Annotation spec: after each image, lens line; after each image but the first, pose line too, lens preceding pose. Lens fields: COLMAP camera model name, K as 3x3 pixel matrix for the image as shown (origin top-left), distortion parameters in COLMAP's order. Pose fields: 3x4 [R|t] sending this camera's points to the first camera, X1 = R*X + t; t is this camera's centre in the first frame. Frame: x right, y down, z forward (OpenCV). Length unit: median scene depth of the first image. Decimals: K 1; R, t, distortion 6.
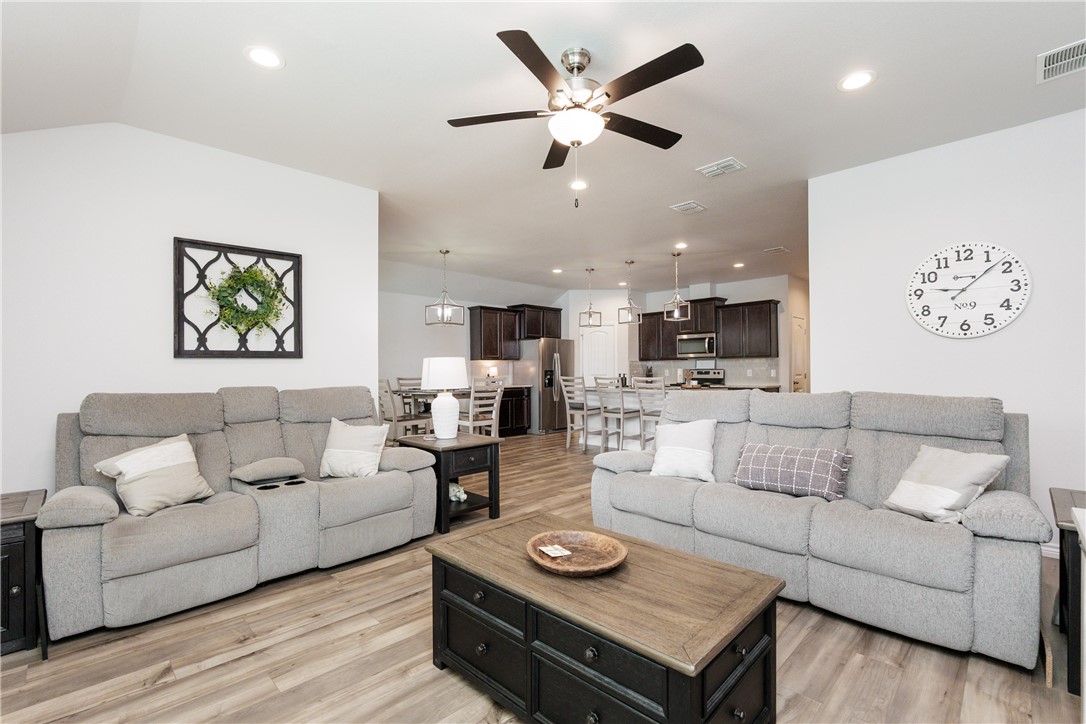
lens RADIAL K [[478.7, 0, 544.8], [0, 478.7, 363.1], [0, 0, 1]] dist [-0.017462, -0.000600]
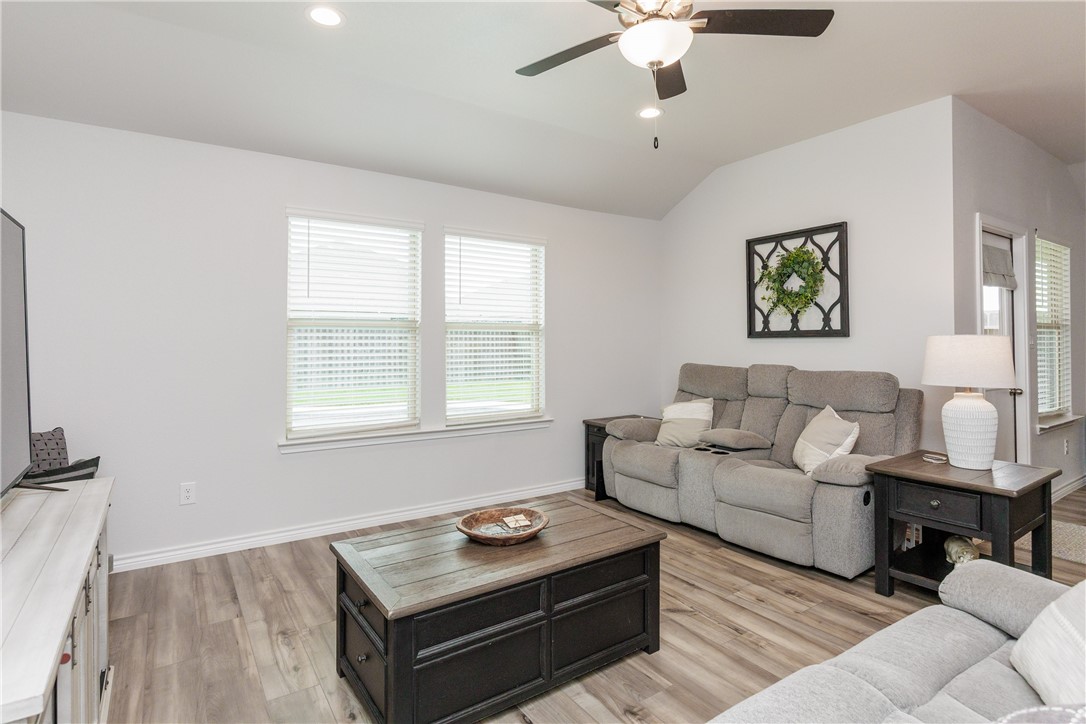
lens RADIAL K [[555.3, 0, 550.0], [0, 555.3, 331.2], [0, 0, 1]] dist [-0.001311, -0.000259]
pose [[-0.178255, -0.012649, -0.983903, 0.625812], [0.012153, 0.999813, -0.015055, -0.012031], [0.983909, -0.014641, -0.178068, 0.646071]]
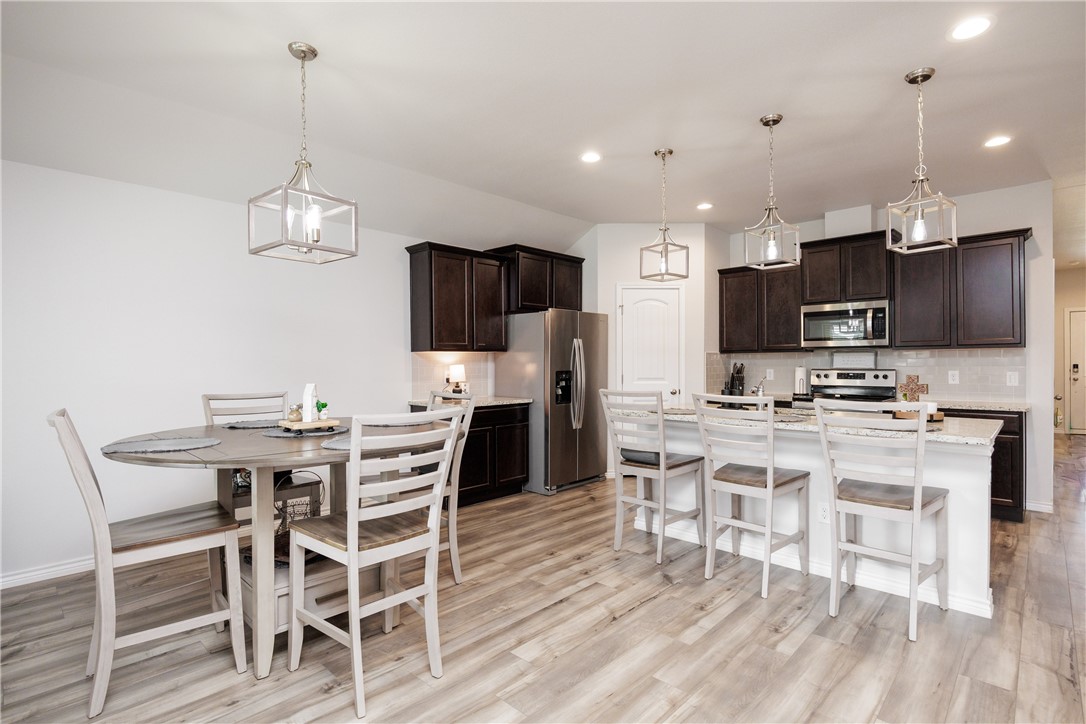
lens RADIAL K [[527.4, 0, 546.0], [0, 527.4, 363.3], [0, 0, 1]] dist [-0.004286, -0.000316]
pose [[0.999658, 0.002482, 0.026023, -0.061430], [-0.002896, 0.999870, 0.015885, -0.005602], [-0.025980, -0.015955, 0.999535, 1.019496]]
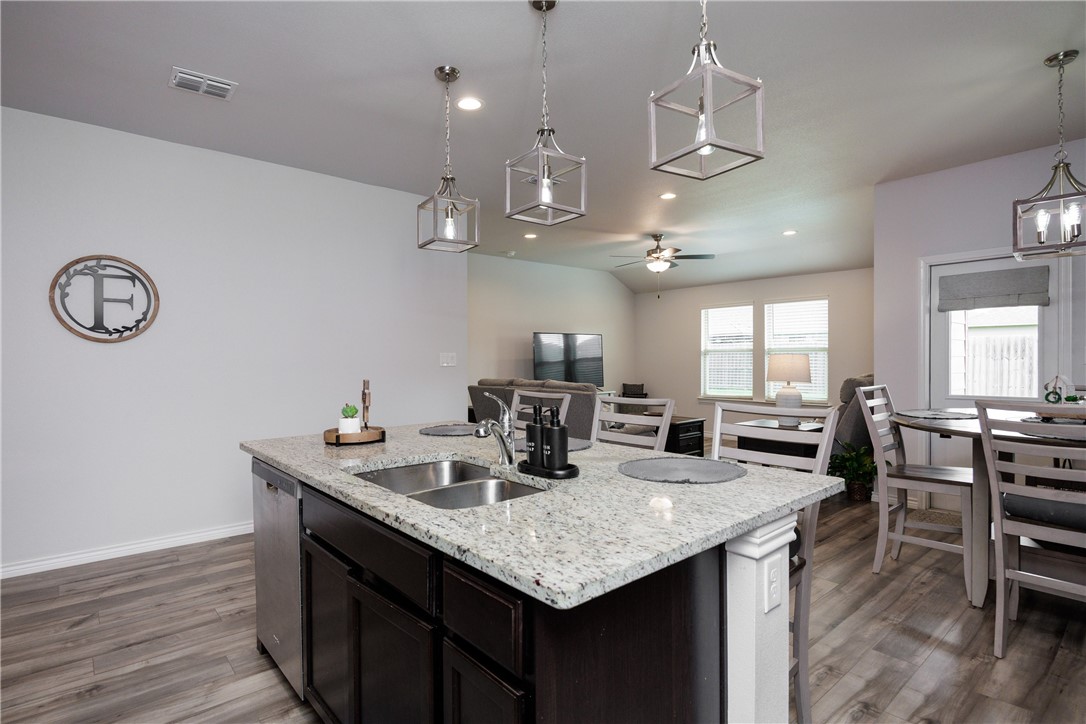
lens RADIAL K [[549.4, 0, 539.3], [0, 549.4, 363.9], [0, 0, 1]] dist [-0.011815, -0.000094]
pose [[-0.997003, 0.012272, 0.076388, 0.298150], [0.011849, 0.999912, -0.005984, 0.011974], [-0.076455, -0.005061, -0.997060, 2.498050]]
